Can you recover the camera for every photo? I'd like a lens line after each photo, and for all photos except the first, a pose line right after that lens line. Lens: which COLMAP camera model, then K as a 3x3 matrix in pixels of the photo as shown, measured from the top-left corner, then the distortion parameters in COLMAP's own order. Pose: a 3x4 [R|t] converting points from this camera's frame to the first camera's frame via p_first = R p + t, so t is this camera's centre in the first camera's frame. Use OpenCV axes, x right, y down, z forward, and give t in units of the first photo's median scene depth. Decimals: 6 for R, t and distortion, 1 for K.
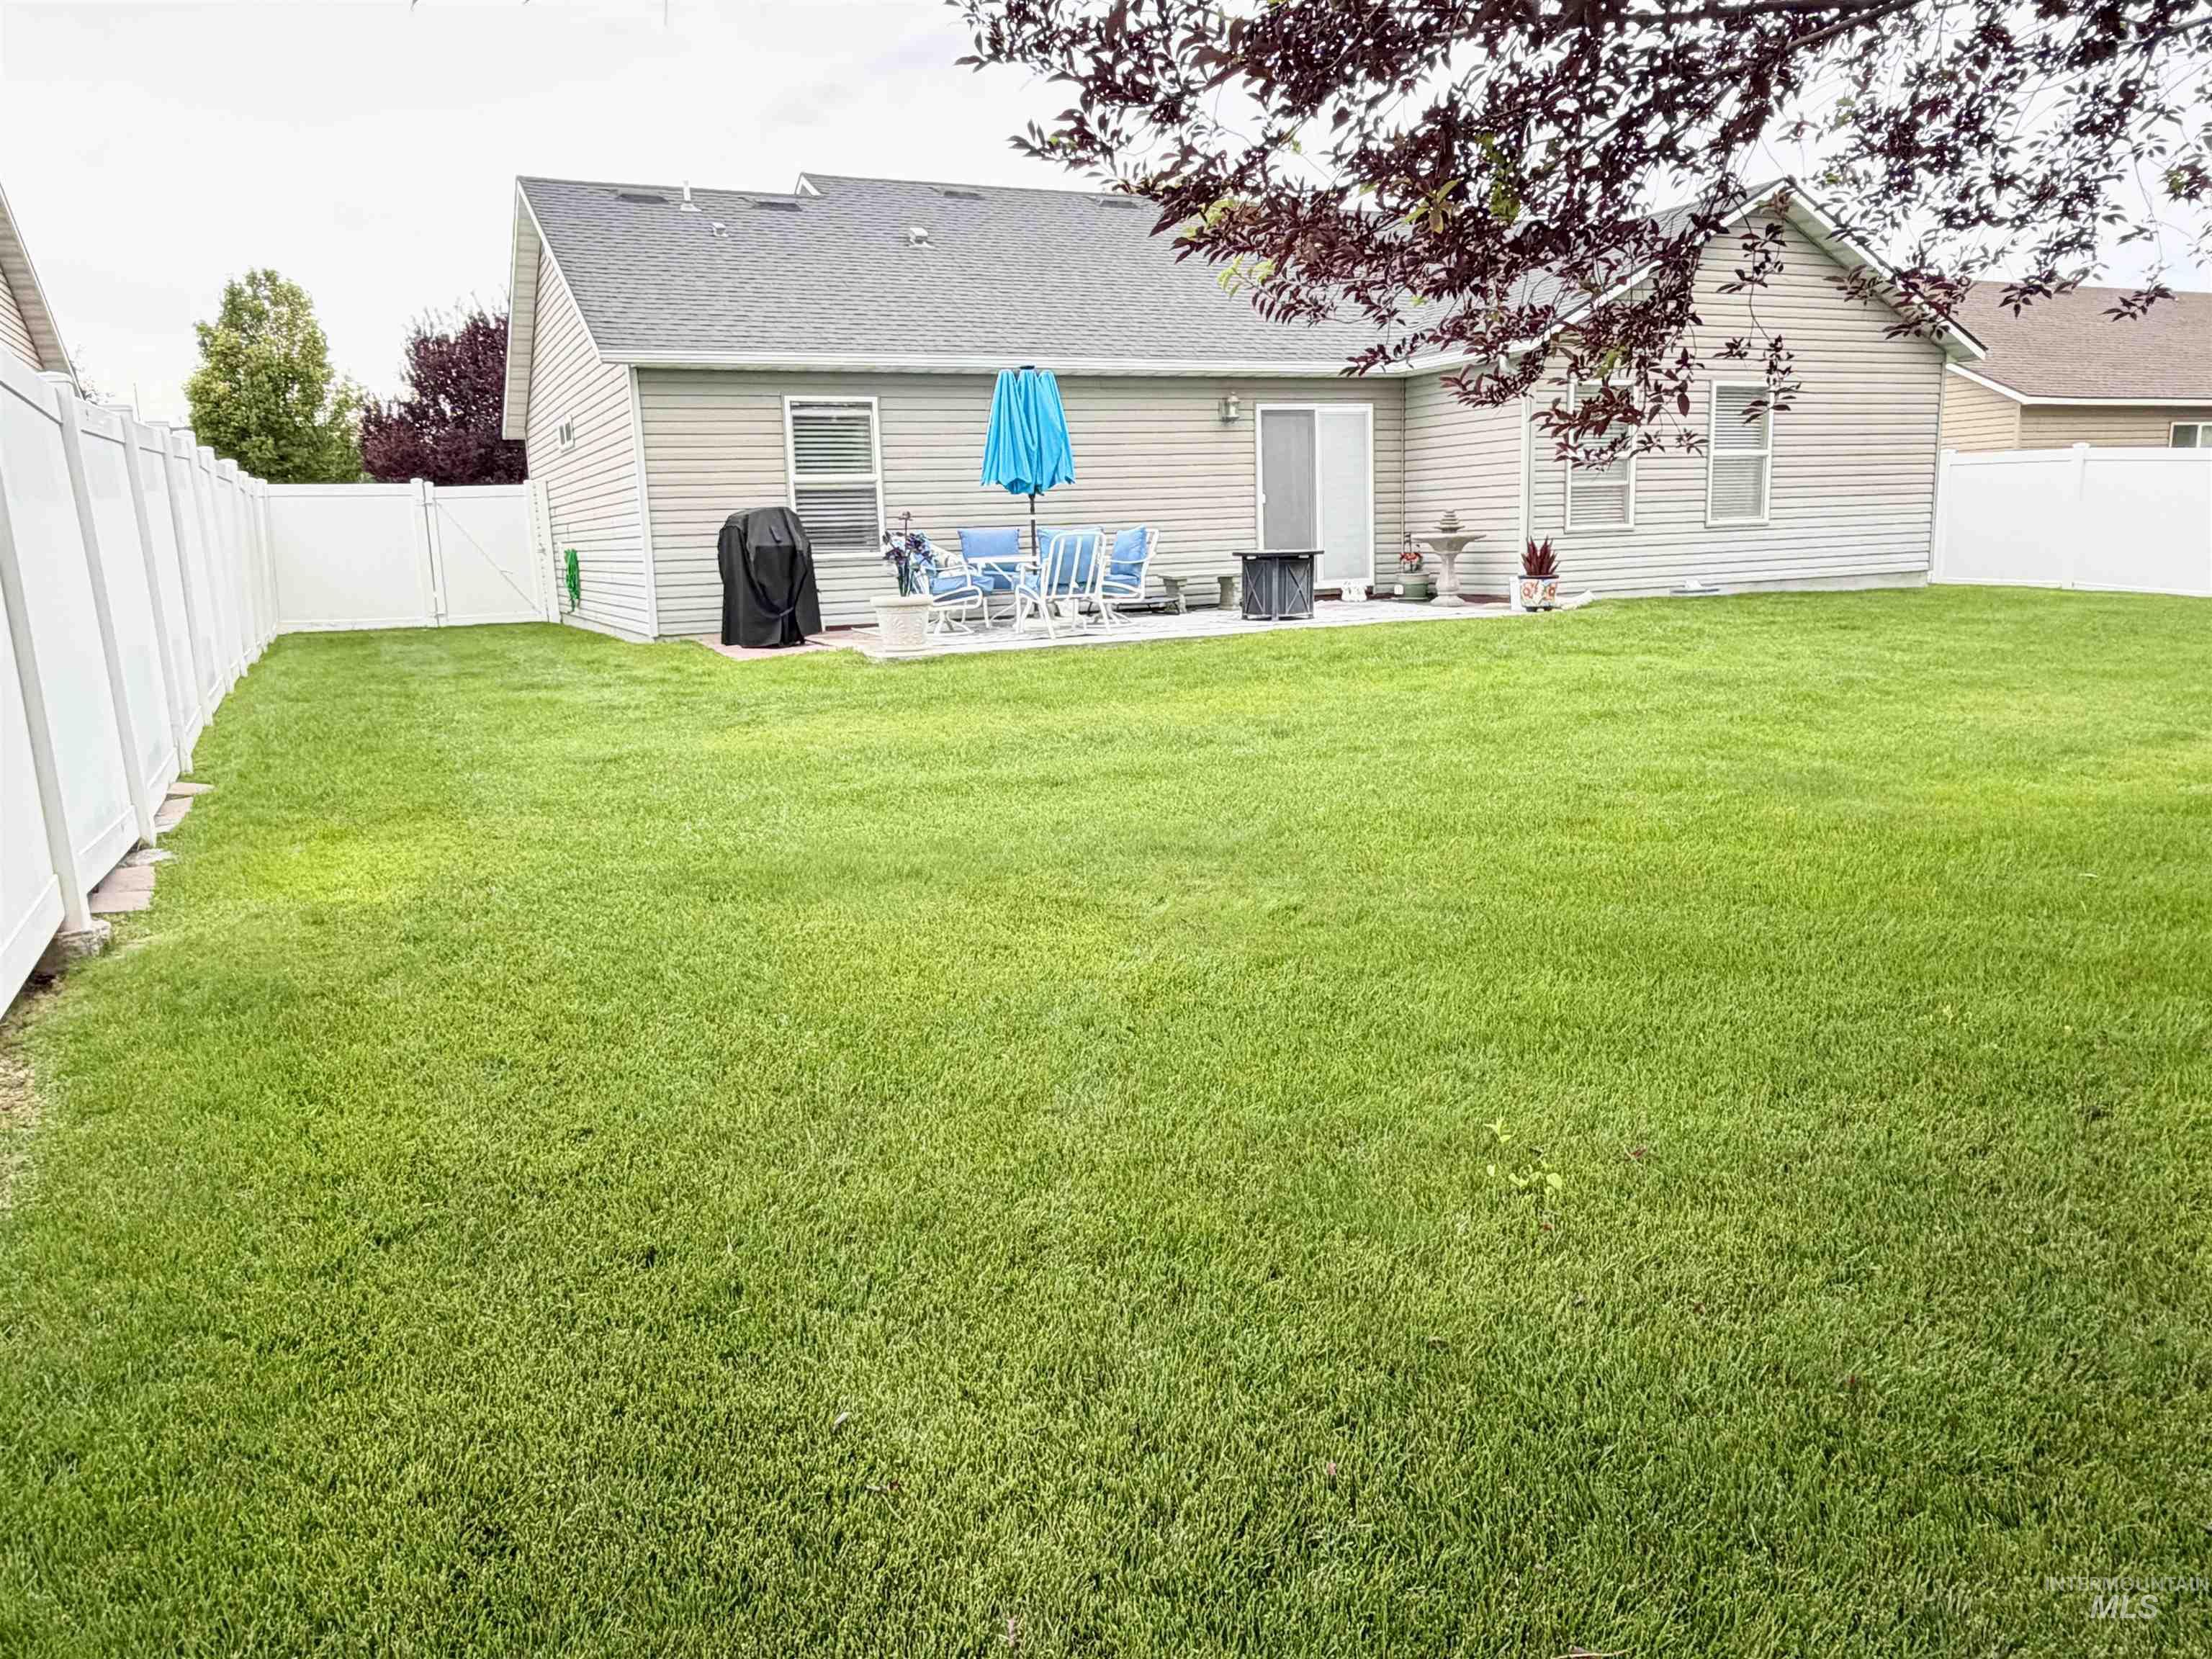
lens RADIAL K [[1542.3, 0, 1089.8], [0, 1542.3, 839.3], [0, 0, 1]] dist [-0.000787, -0.000716]
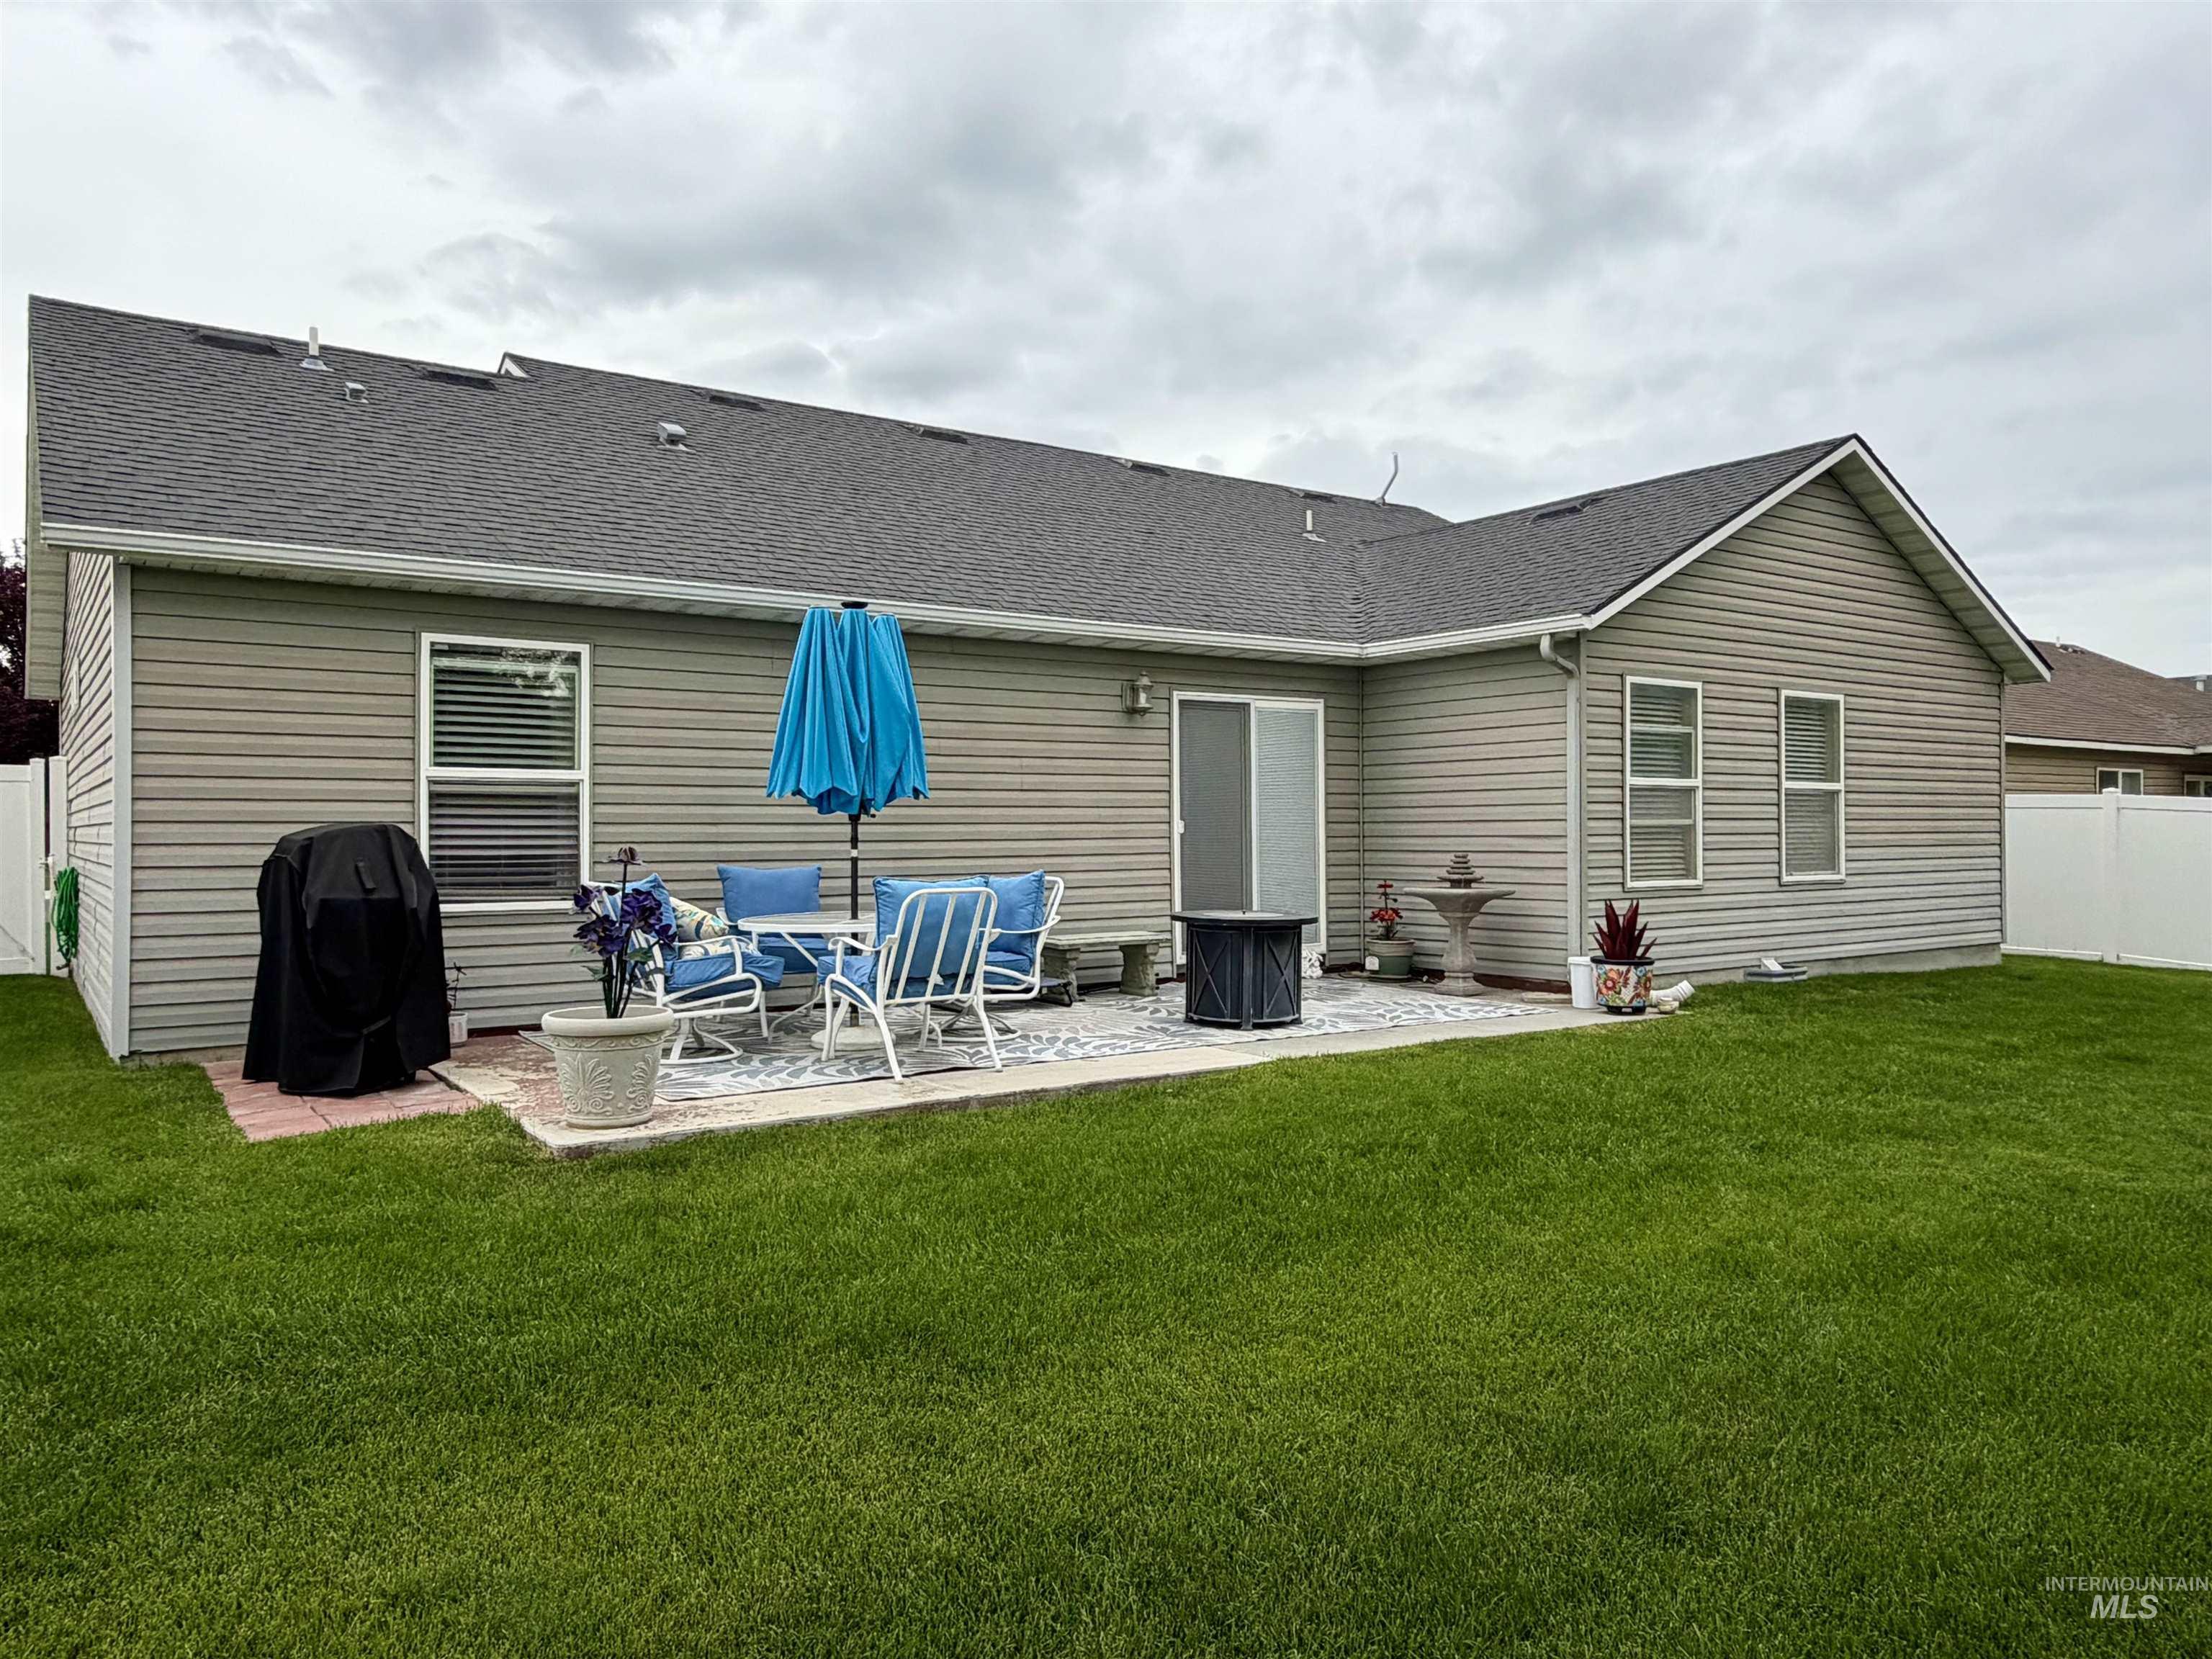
lens RADIAL K [[1542.3, 0, 1089.8], [0, 1542.3, 839.3], [0, 0, 1]] dist [-0.000787, -0.000716]
pose [[0.985186, 0.029896, 0.168862, -0.044713], [0.003356, 0.981137, -0.193284, -0.094814], [-0.171455, 0.190987, 0.966502, 0.394750]]
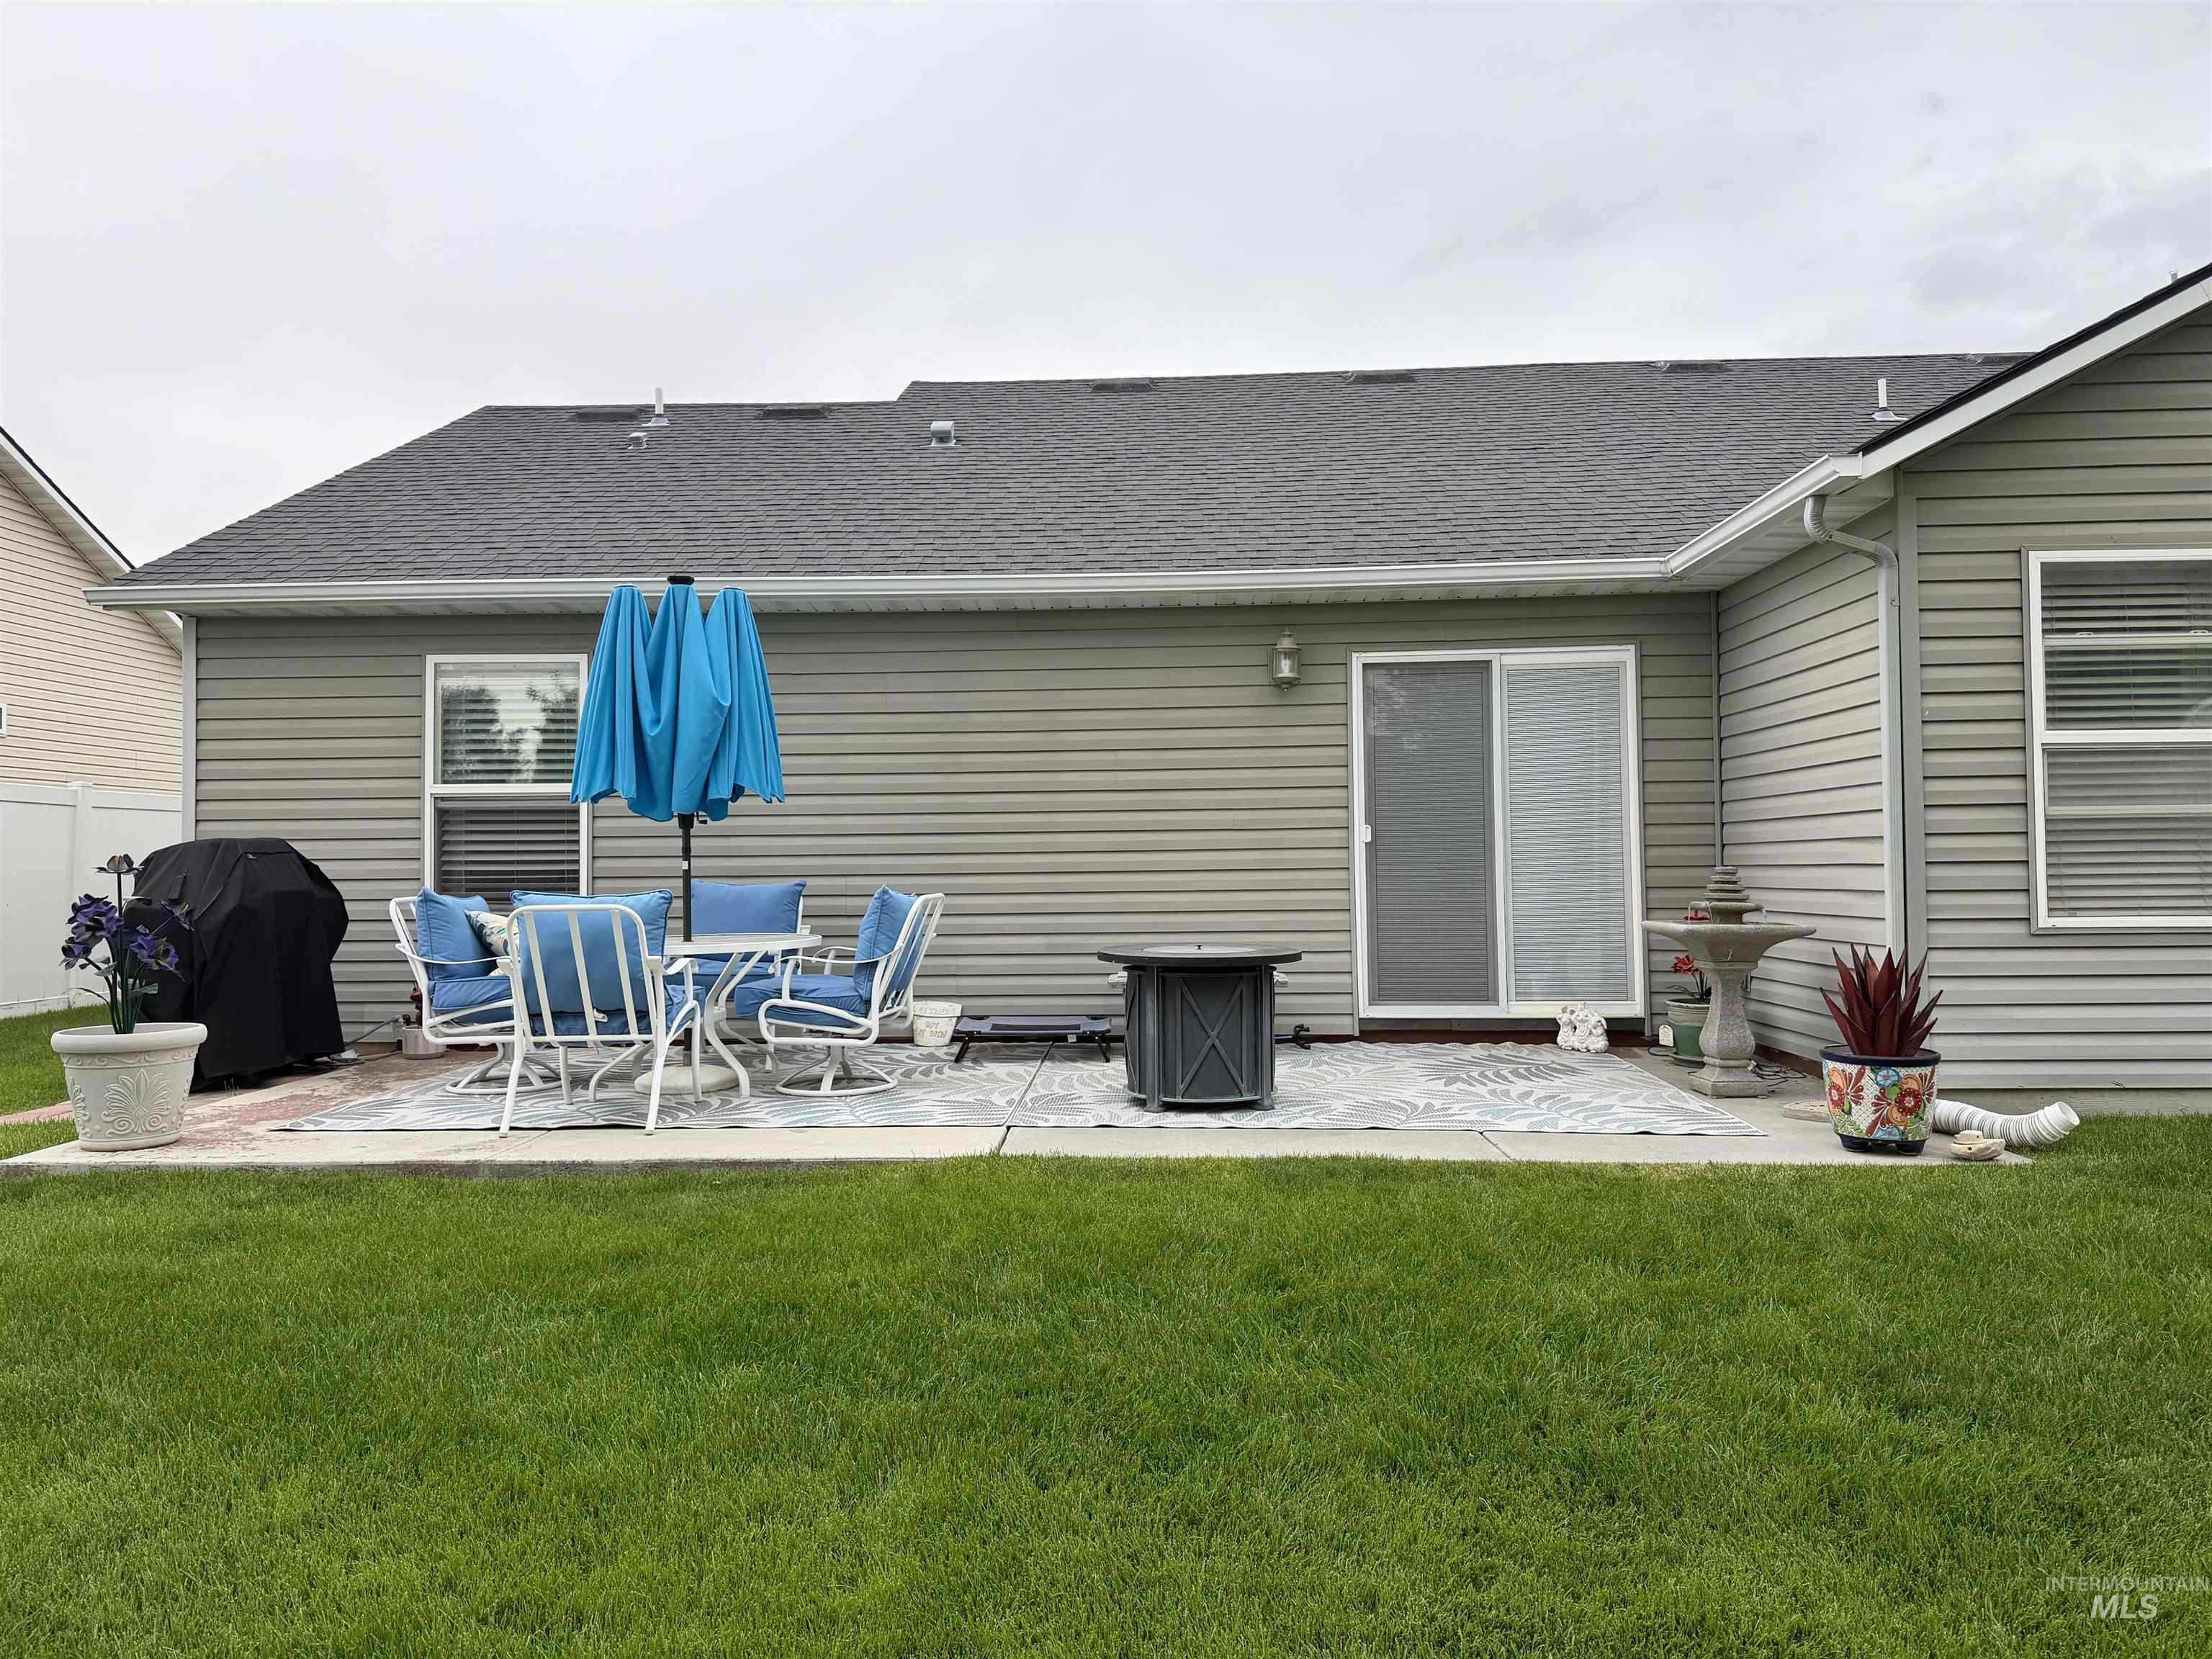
lens RADIAL K [[1538.3, 0, 1106.0], [0, 1538.3, 829.5], [0, 0, 1]] dist [0.085160, -0.085249]
pose [[0.882762, 0.014502, -0.469597, 0.302763], [-0.111594, 0.977391, -0.179594, -0.135323], [0.456375, 0.210943, 0.864422, 0.580970]]
